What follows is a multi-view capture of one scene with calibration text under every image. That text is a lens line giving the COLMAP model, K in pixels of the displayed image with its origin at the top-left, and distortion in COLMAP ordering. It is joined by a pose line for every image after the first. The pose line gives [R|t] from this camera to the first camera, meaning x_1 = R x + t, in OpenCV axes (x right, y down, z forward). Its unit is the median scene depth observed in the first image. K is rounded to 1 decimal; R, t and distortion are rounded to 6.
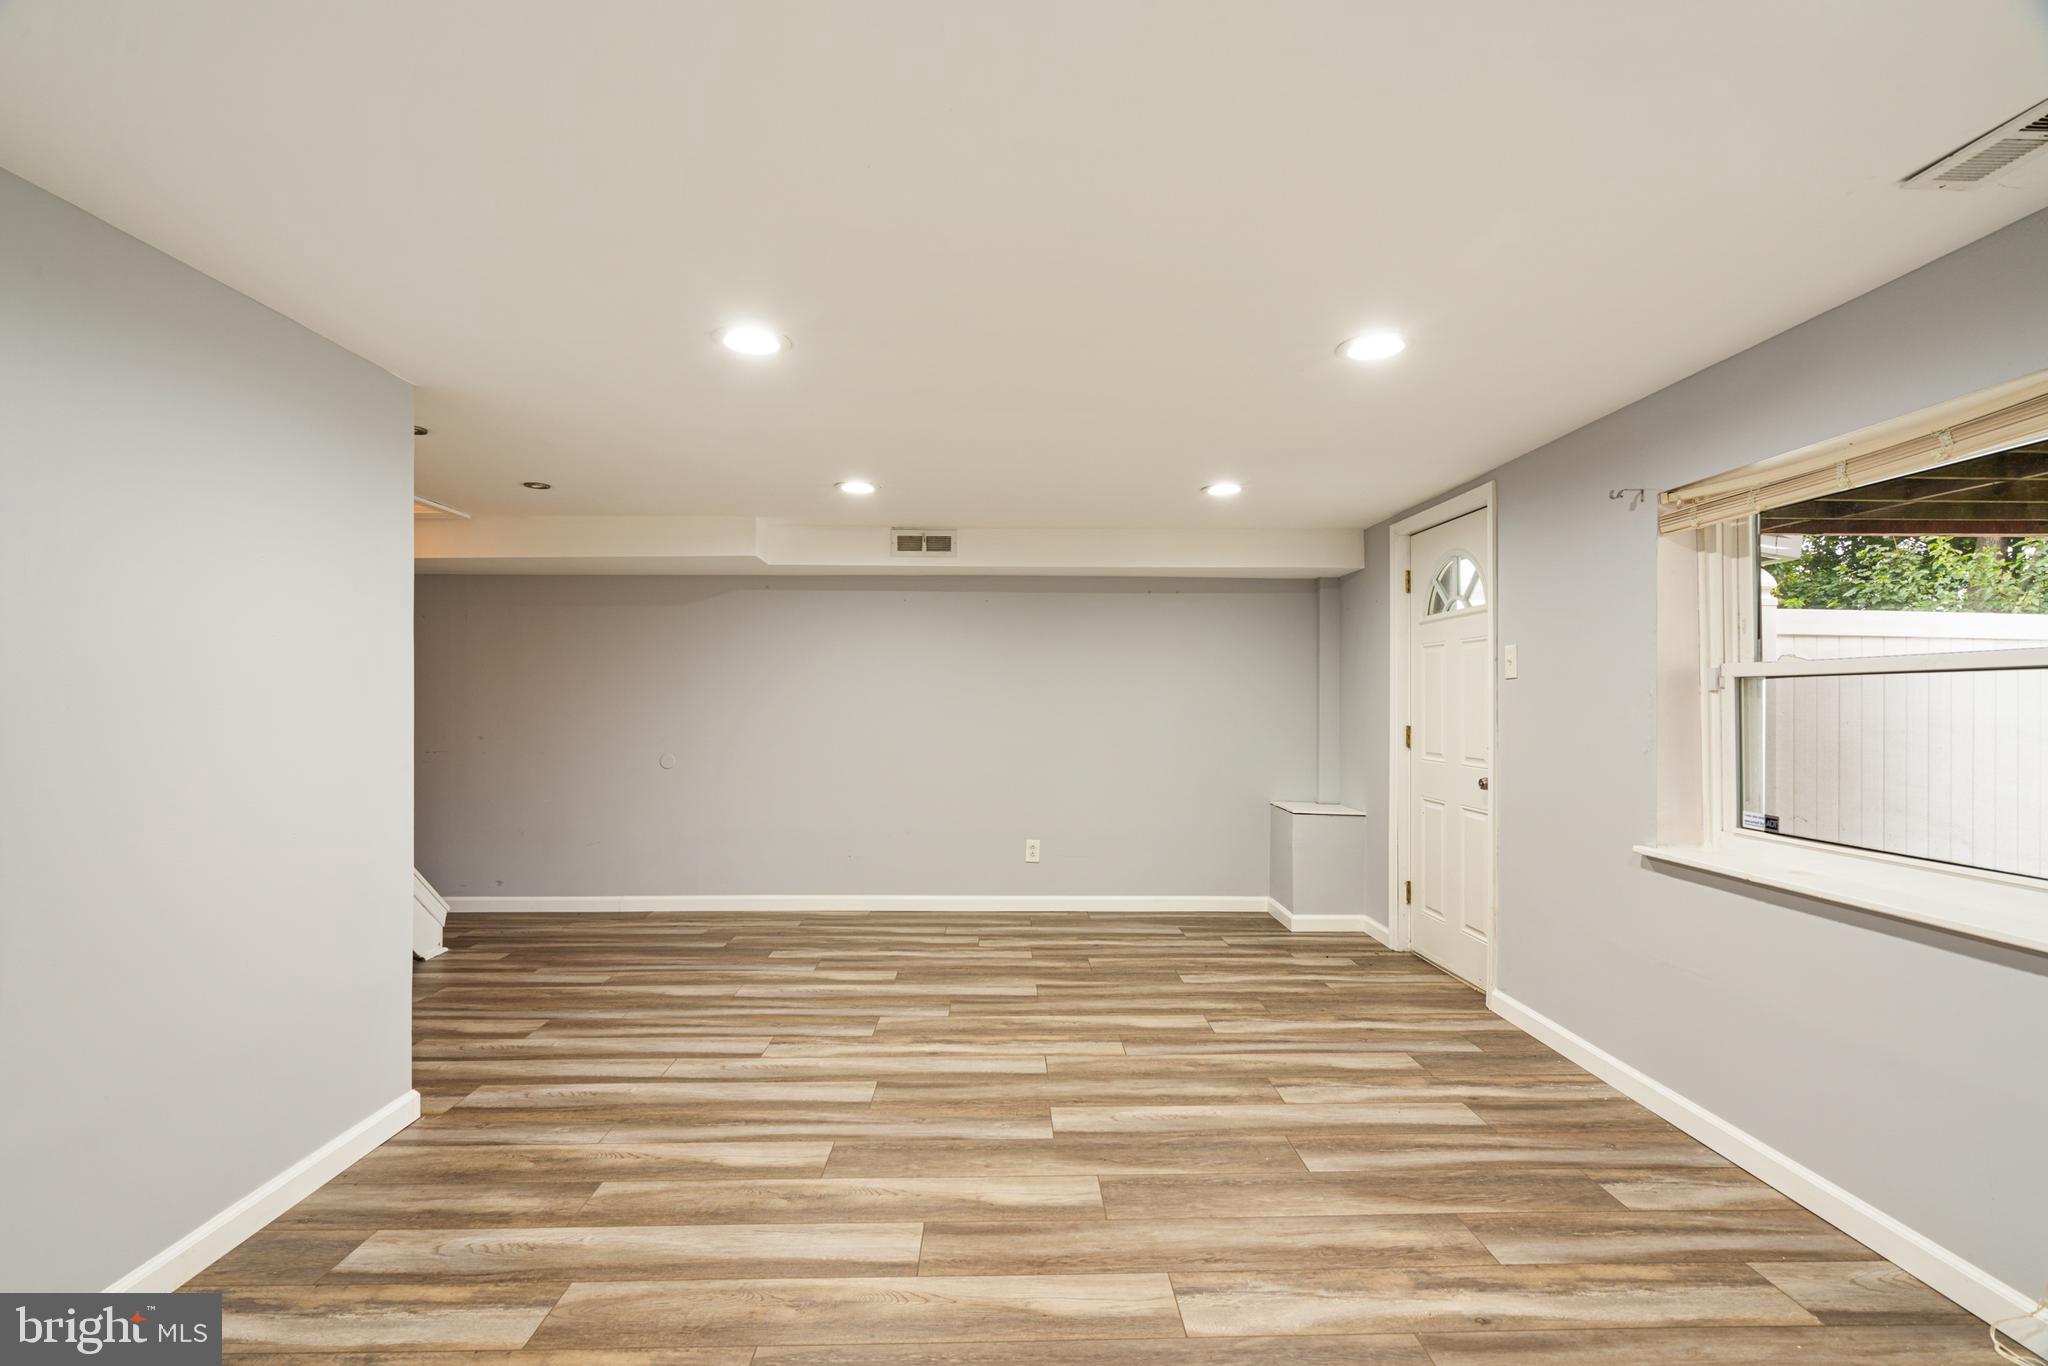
lens RADIAL K [[918.5, 0, 1022.7], [0, 918.5, 691.1], [0, 0, 1]] dist [-0.007155, 0.000510]
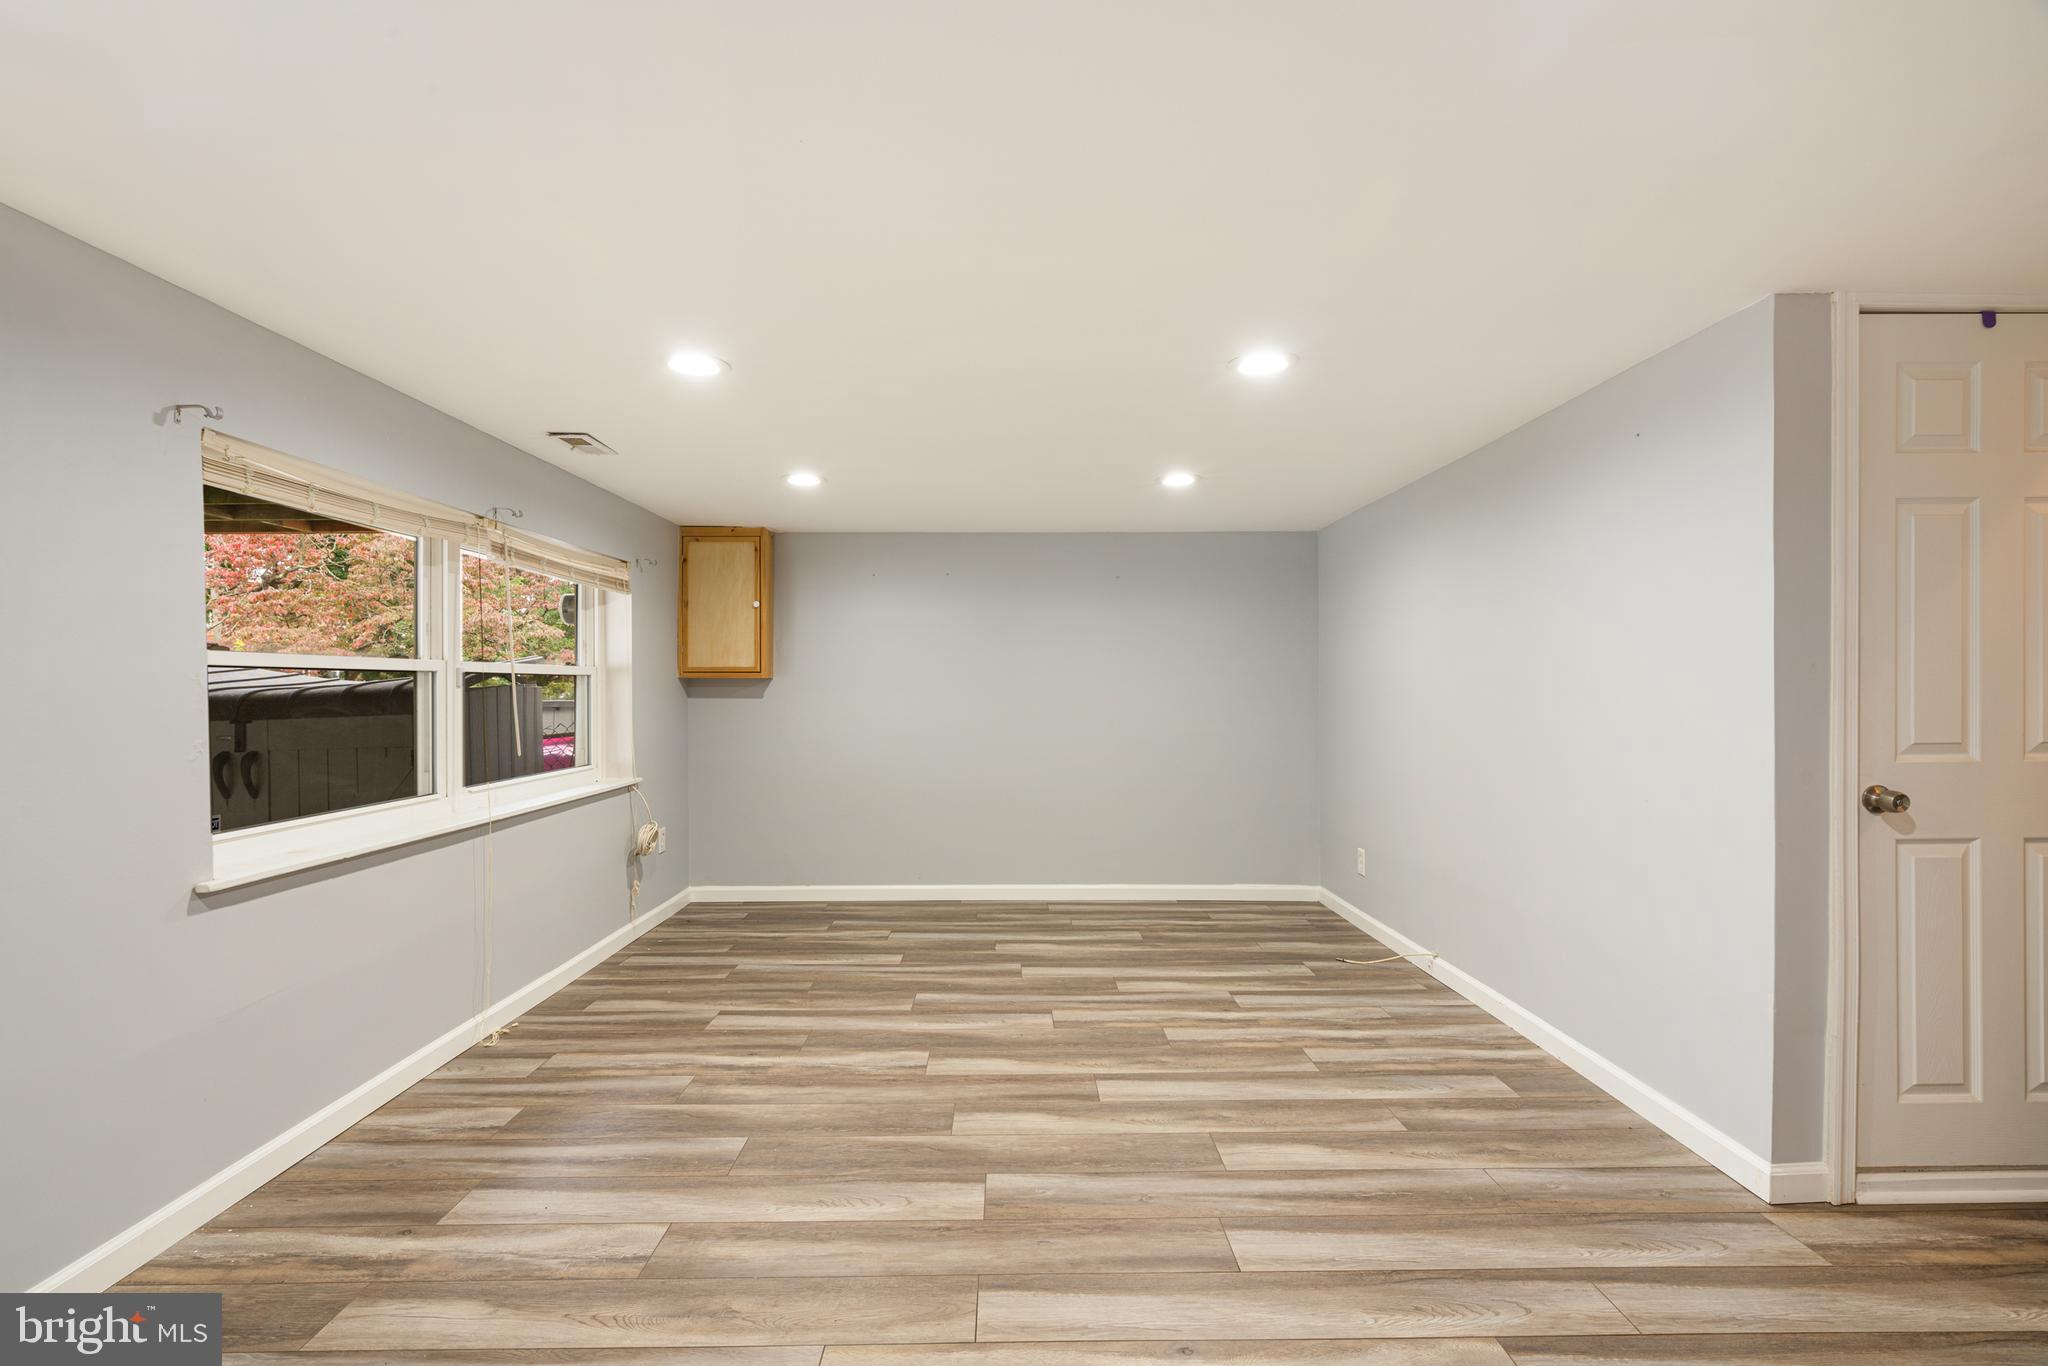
lens RADIAL K [[918.5, 0, 1022.7], [0, 918.5, 691.1], [0, 0, 1]] dist [-0.007155, 0.000510]
pose [[-0.999947, 0.003564, 0.009679, -0.013283], [0.003477, 0.999954, -0.008949, 0.021989], [-0.009710, -0.008914, -0.999913, 2.022954]]
